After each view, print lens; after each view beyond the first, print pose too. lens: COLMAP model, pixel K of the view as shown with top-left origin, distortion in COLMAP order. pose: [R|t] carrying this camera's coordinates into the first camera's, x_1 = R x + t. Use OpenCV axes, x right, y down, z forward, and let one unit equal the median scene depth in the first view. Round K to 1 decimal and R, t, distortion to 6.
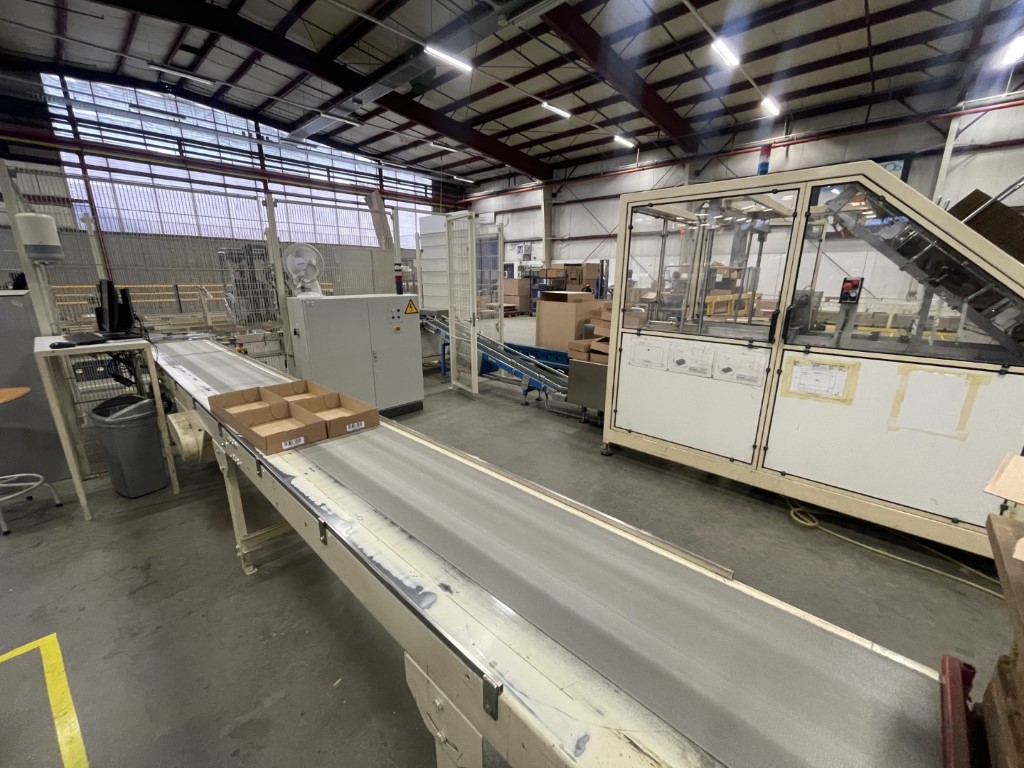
lens RADIAL K [[413.1, 0, 513.8], [0, 413.1, 387.2], [0, 0, 1]] dist [0.001913, -0.000319]
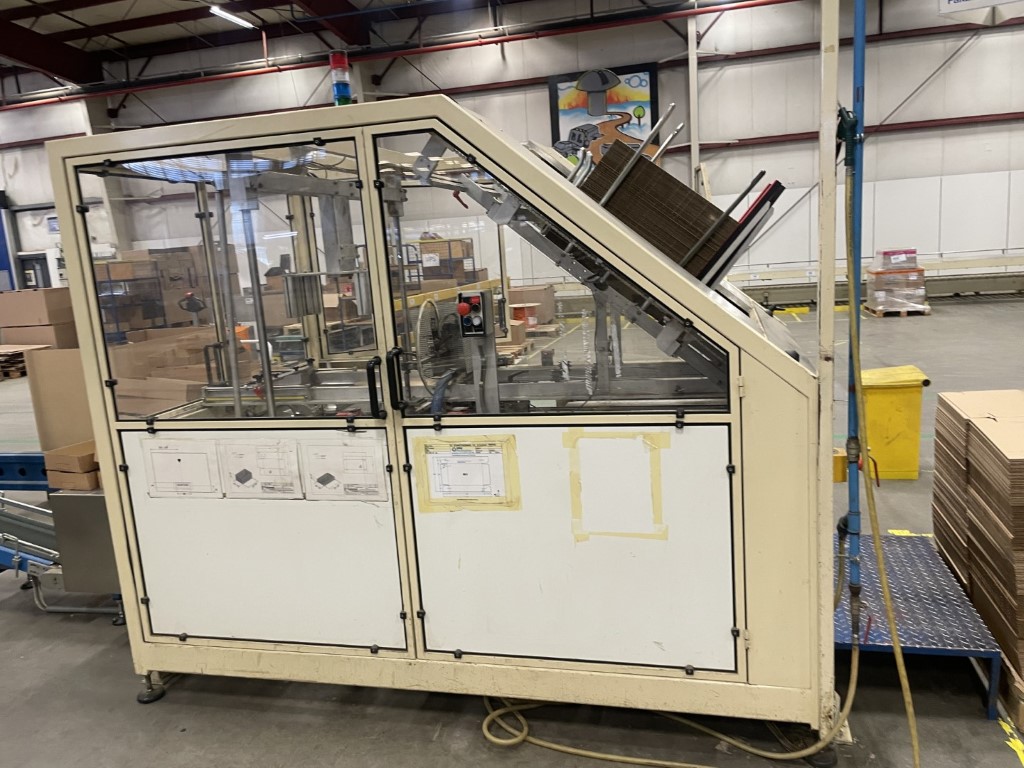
lens RADIAL K [[790.3, 0, 513.7], [0, 790.3, 384.3], [0, 0, 1]] dist [0.041684, -0.033910]
pose [[0.871092, -0.150339, 0.467543, 0.185746], [0.198989, 0.978392, -0.056139, -0.036319], [-0.449001, 0.141938, 0.882186, 0.016507]]
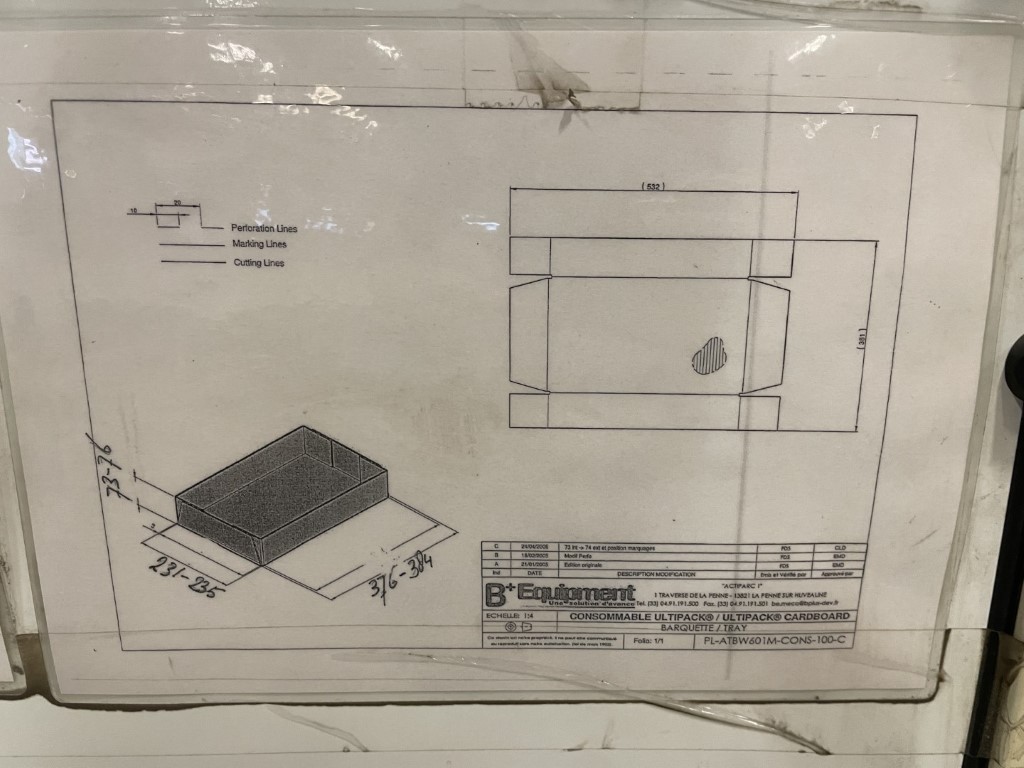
lens RADIAL K [[790.3, 0, 512.2], [0, 790.3, 384.3], [0, 0, 1]] dist [0.041684, -0.033910]
pose [[0.737168, -0.173577, 0.653035, 0.317091], [0.182935, 0.981618, 0.054412, -0.035692], [-0.650476, 0.079352, 0.755371, 0.605452]]
